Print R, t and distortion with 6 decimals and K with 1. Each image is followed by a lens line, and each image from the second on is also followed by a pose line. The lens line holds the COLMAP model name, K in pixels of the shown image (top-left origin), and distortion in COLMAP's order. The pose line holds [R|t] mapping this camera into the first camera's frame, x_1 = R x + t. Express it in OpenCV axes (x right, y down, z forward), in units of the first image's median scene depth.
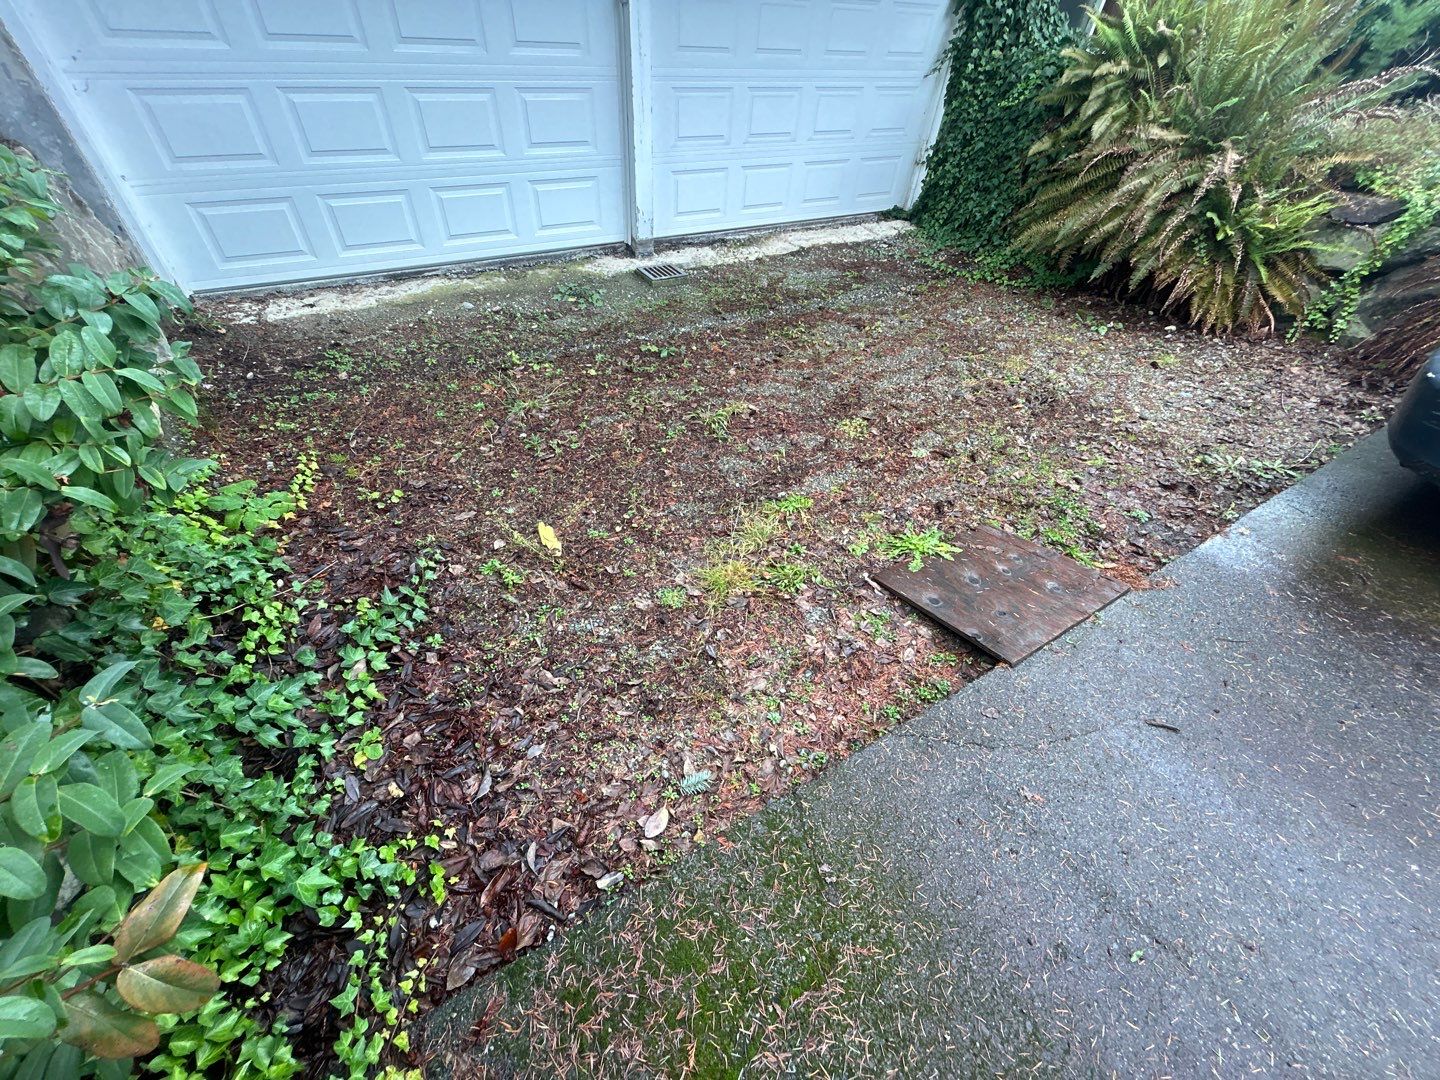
lens RADIAL K [[570.6, 0, 720.0], [0, 570.6, 540.0], [0, 0, 1]] dist [-0.002749, 0.000846]
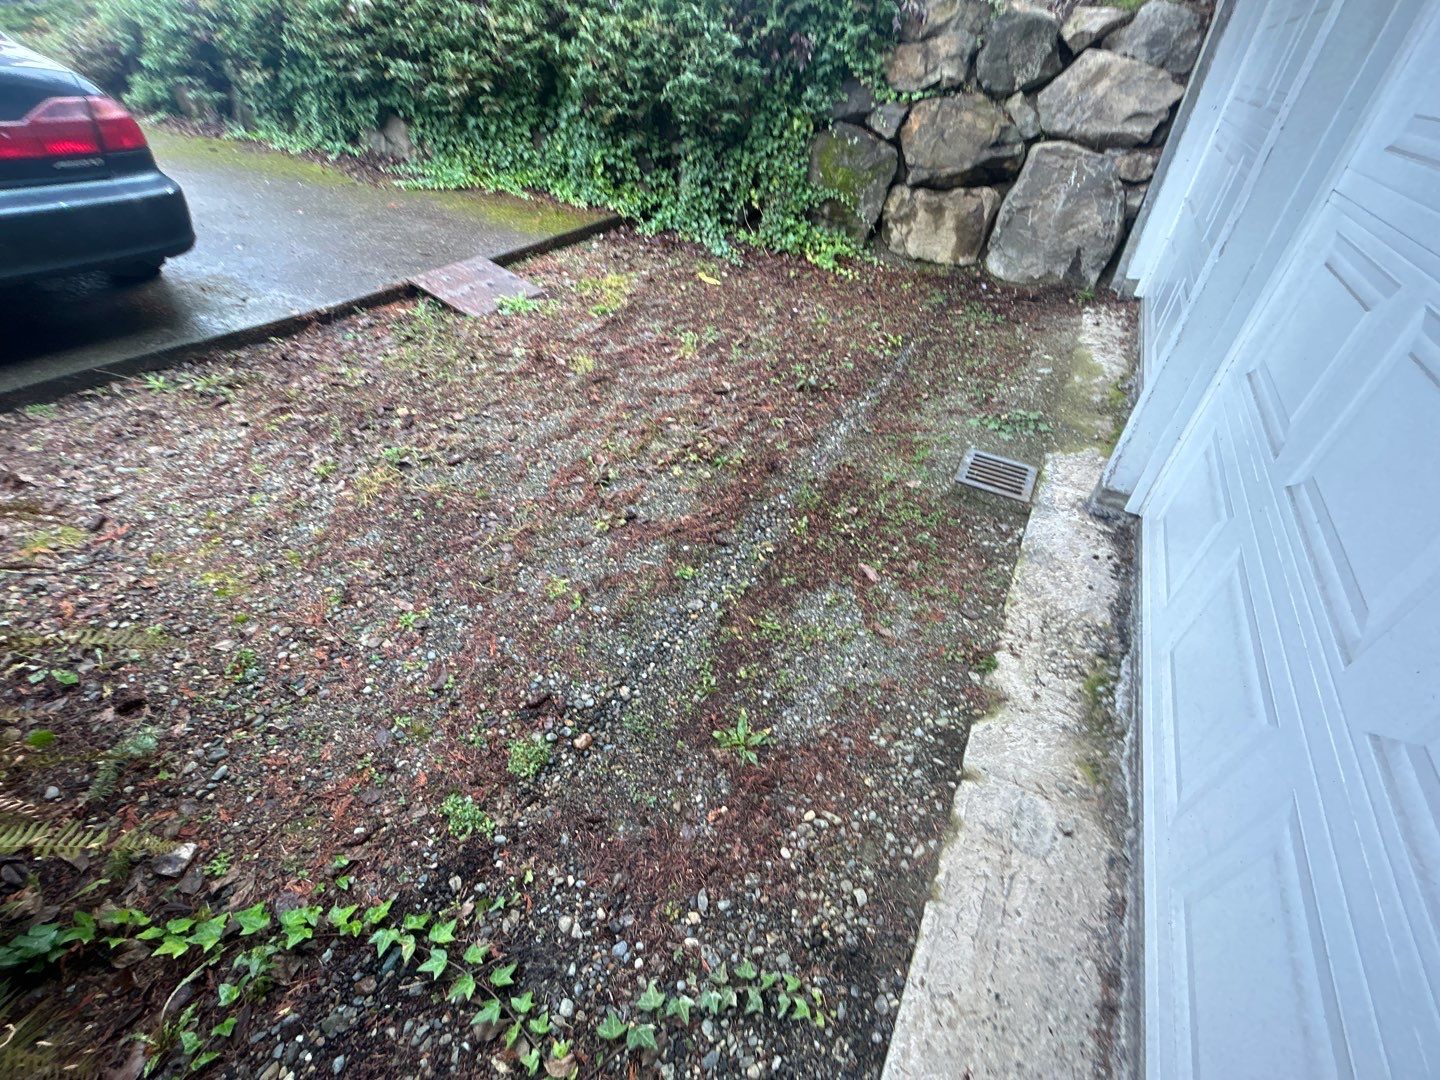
lens RADIAL K [[570.6, 0, 720.0], [0, 570.6, 540.0], [0, 0, 1]] dist [-0.002749, 0.000846]
pose [[-0.862075, 0.270619, -0.428477, 0.406811], [-0.396474, 0.166471, 0.902827, -0.891805], [0.315651, 0.948184, -0.036217, 1.034669]]
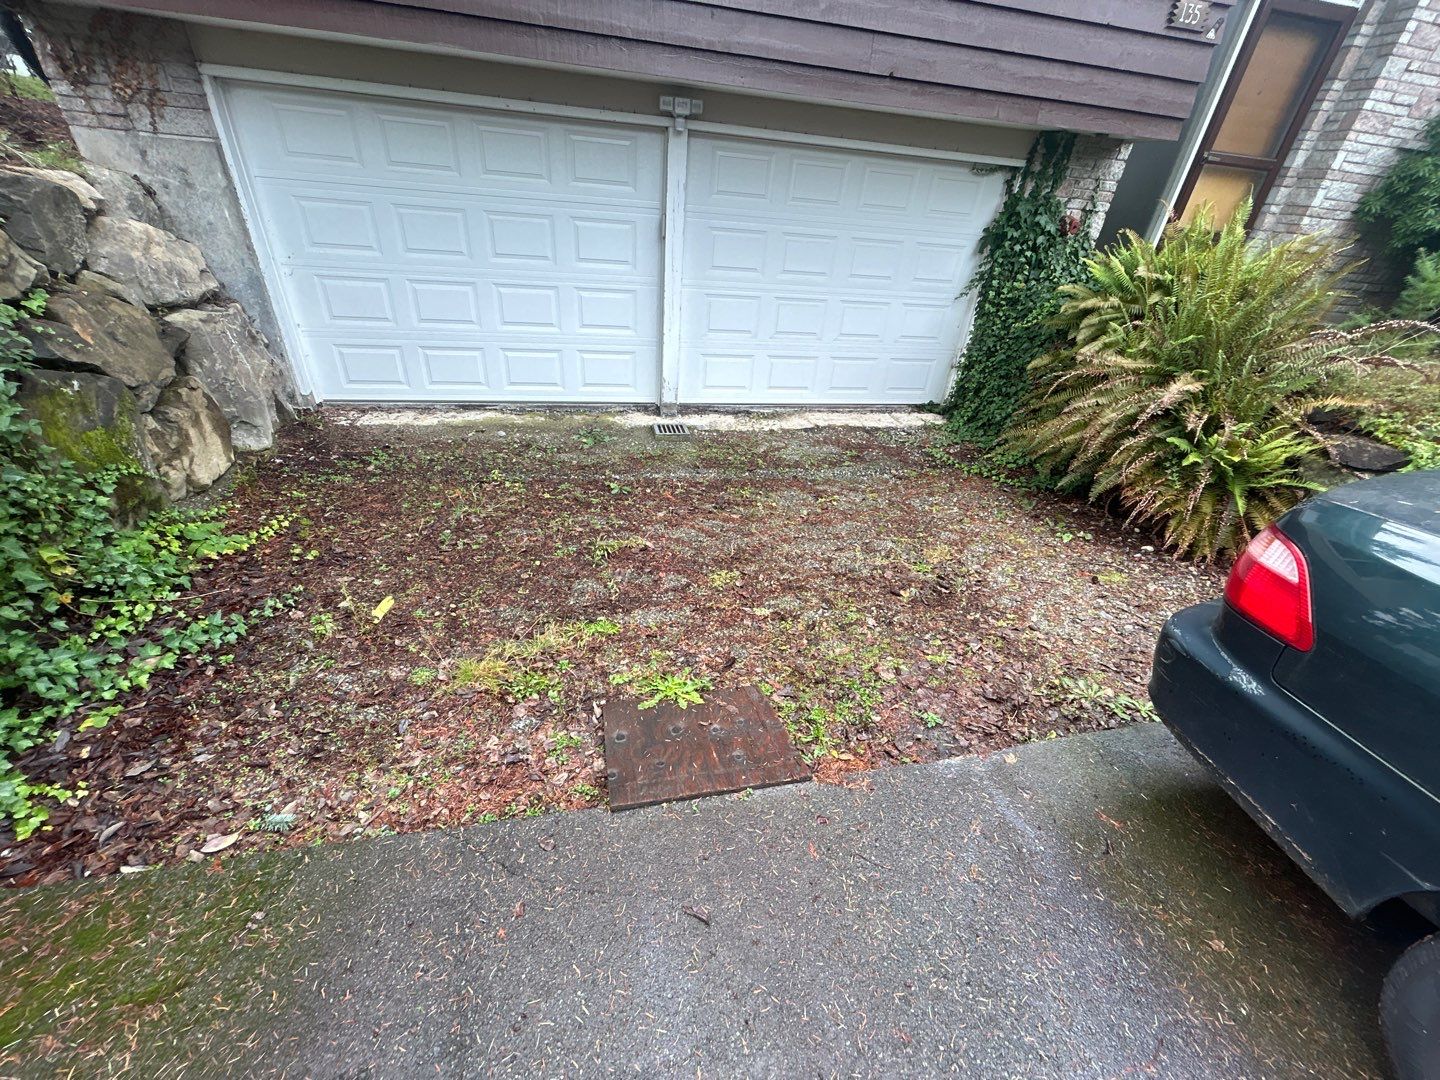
lens RADIAL K [[570.6, 0, 720.0], [0, 570.6, 540.0], [0, 0, 1]] dist [-0.002749, 0.000846]
pose [[0.950055, 0.169180, -0.262247, 0.350787], [-0.230731, 0.946594, -0.225216, -0.017545], [0.210140, 0.274476, 0.938352, -0.009227]]
